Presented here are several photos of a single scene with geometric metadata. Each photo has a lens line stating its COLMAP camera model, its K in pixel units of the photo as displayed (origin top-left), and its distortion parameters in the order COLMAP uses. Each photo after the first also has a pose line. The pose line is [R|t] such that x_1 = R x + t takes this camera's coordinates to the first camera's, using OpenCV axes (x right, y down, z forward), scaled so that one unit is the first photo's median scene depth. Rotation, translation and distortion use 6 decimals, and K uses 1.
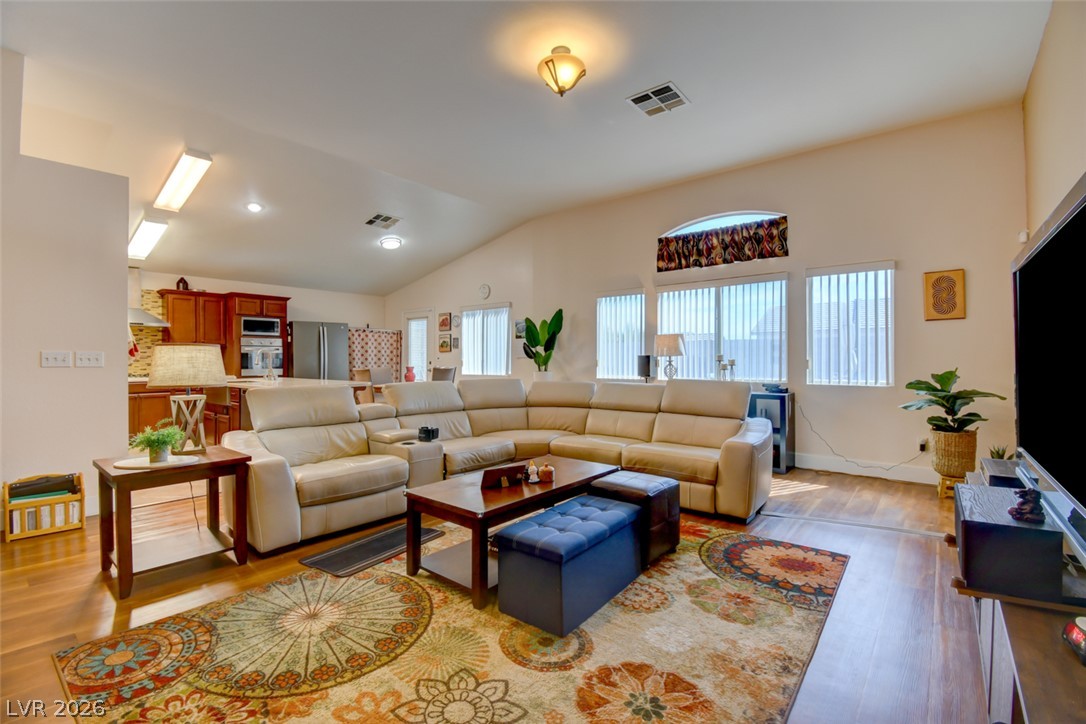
lens RADIAL K [[482.2, 0, 557.0], [0, 482.2, 362.6], [0, 0, 1]] dist [0.007306, -0.014757]
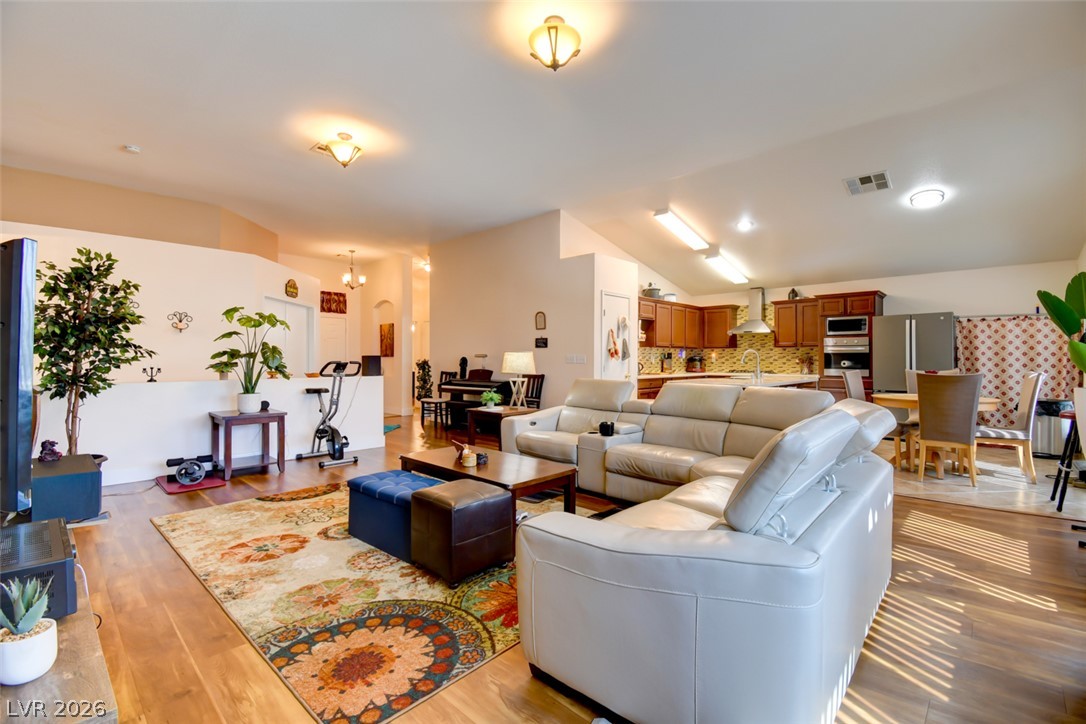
lens RADIAL K [[482.2, 0, 543.0], [0, 482.2, 362.2], [0, 0, 1]] dist [0.007306, -0.014757]
pose [[-0.089606, 0.009494, -0.995932, 0.428080], [-0.007338, 0.999921, 0.010192, -0.006438], [0.995950, 0.008221, -0.089529, 0.492606]]
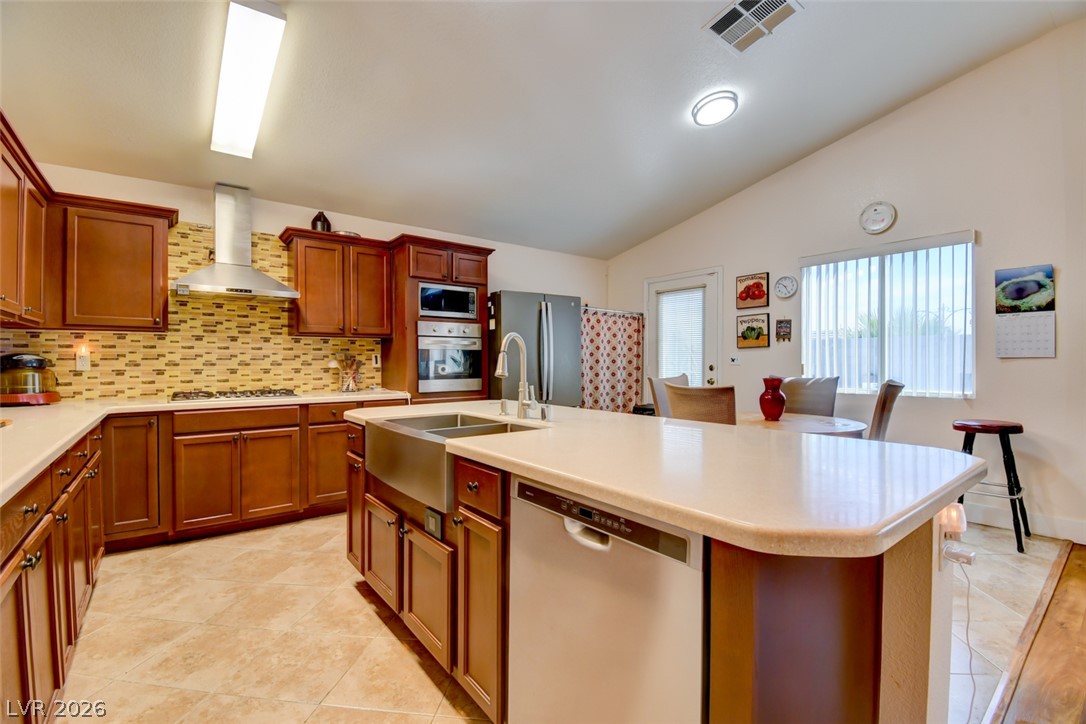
lens RADIAL K [[482.2, 0, 550.5], [0, 482.2, 365.0], [0, 0, 1]] dist [0.007306, -0.014757]
pose [[0.974399, 0.001816, -0.224816, -0.390594], [-0.001678, 0.999998, 0.000805, -0.003671], [0.224817, -0.000407, 0.974401, 0.511156]]
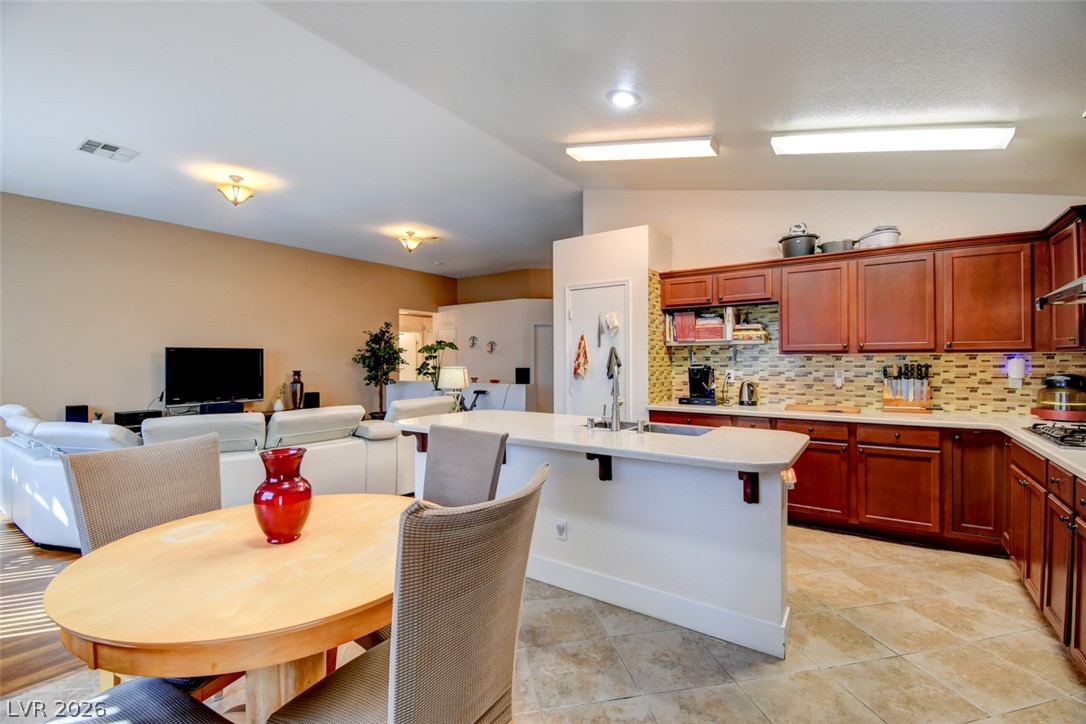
lens RADIAL K [[482.2, 0, 539.3], [0, 482.2, 359.0], [0, 0, 1]] dist [0.007306, -0.014757]
pose [[-0.997559, 0.008617, -0.069289, -0.385288], [0.008296, 0.999954, 0.004909, -0.031109], [0.069328, 0.004322, -0.997585, 1.178936]]
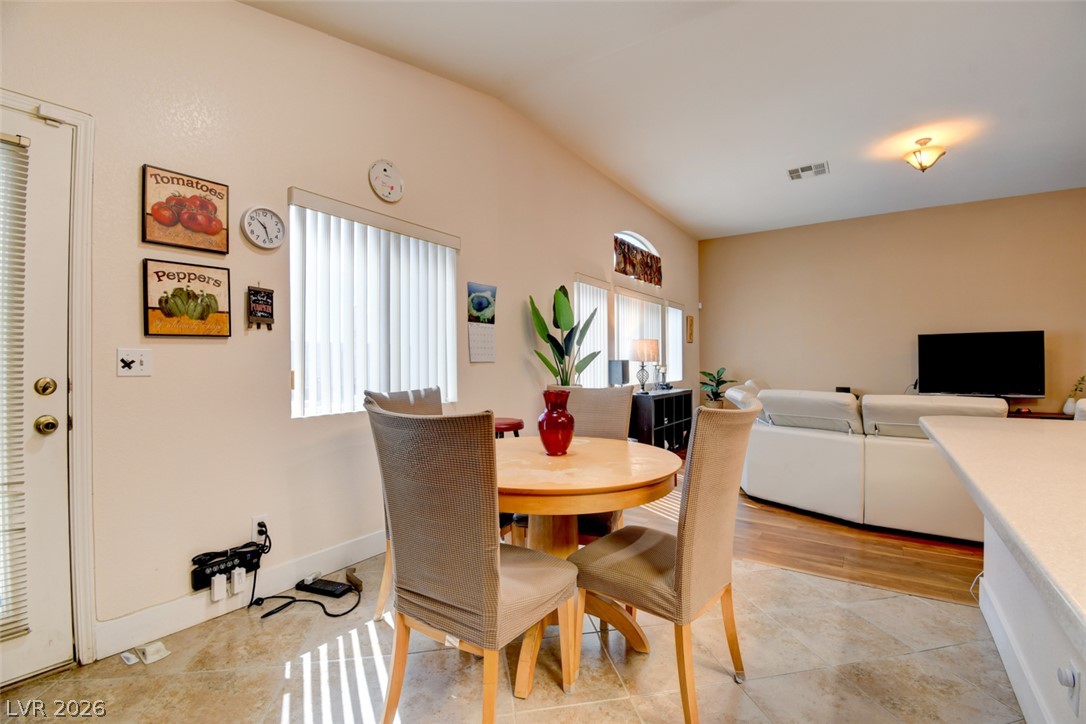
lens RADIAL K [[482.2, 0, 546.5], [0, 482.2, 361.8], [0, 0, 1]] dist [0.007306, -0.014757]
pose [[-0.087416, 0.005680, 0.996156, -0.576722], [0.011562, 0.999922, -0.004687, -0.007950], [-0.996105, 0.011108, -0.087475, 1.001304]]
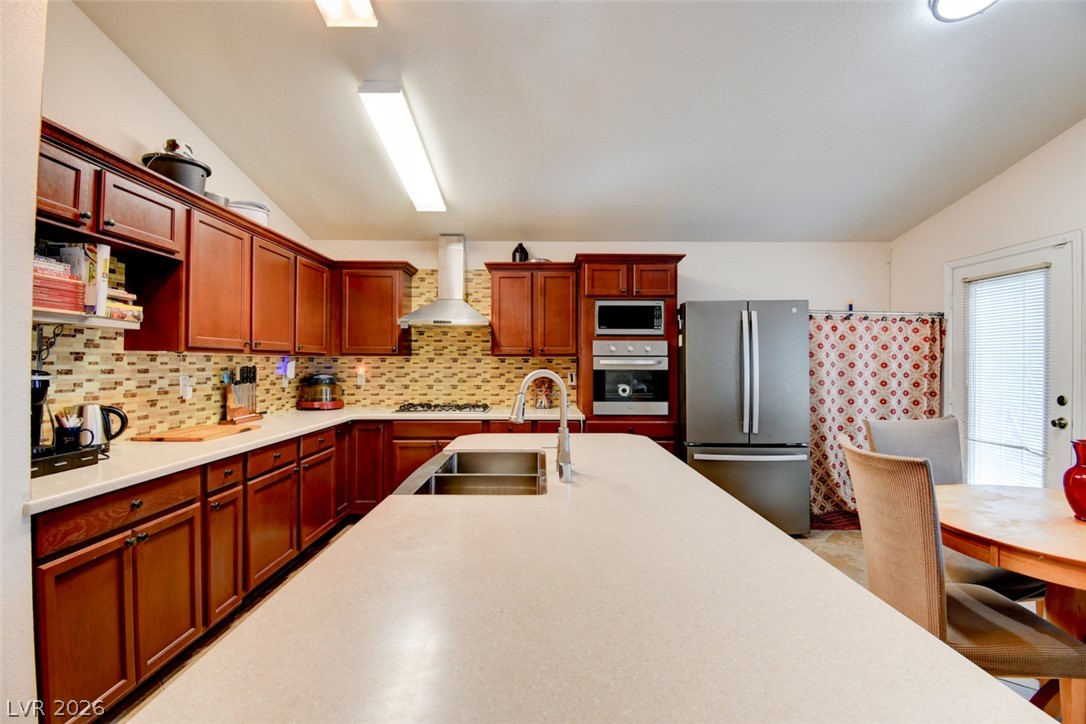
lens RADIAL K [[482.2, 0, 547.3], [0, 482.2, 359.8], [0, 0, 1]] dist [0.007306, -0.014757]
pose [[0.624908, -0.001146, -0.780698, -0.279923], [-0.011295, 0.999881, -0.010509, -0.024930], [0.780617, 0.015386, 0.624821, 0.636191]]
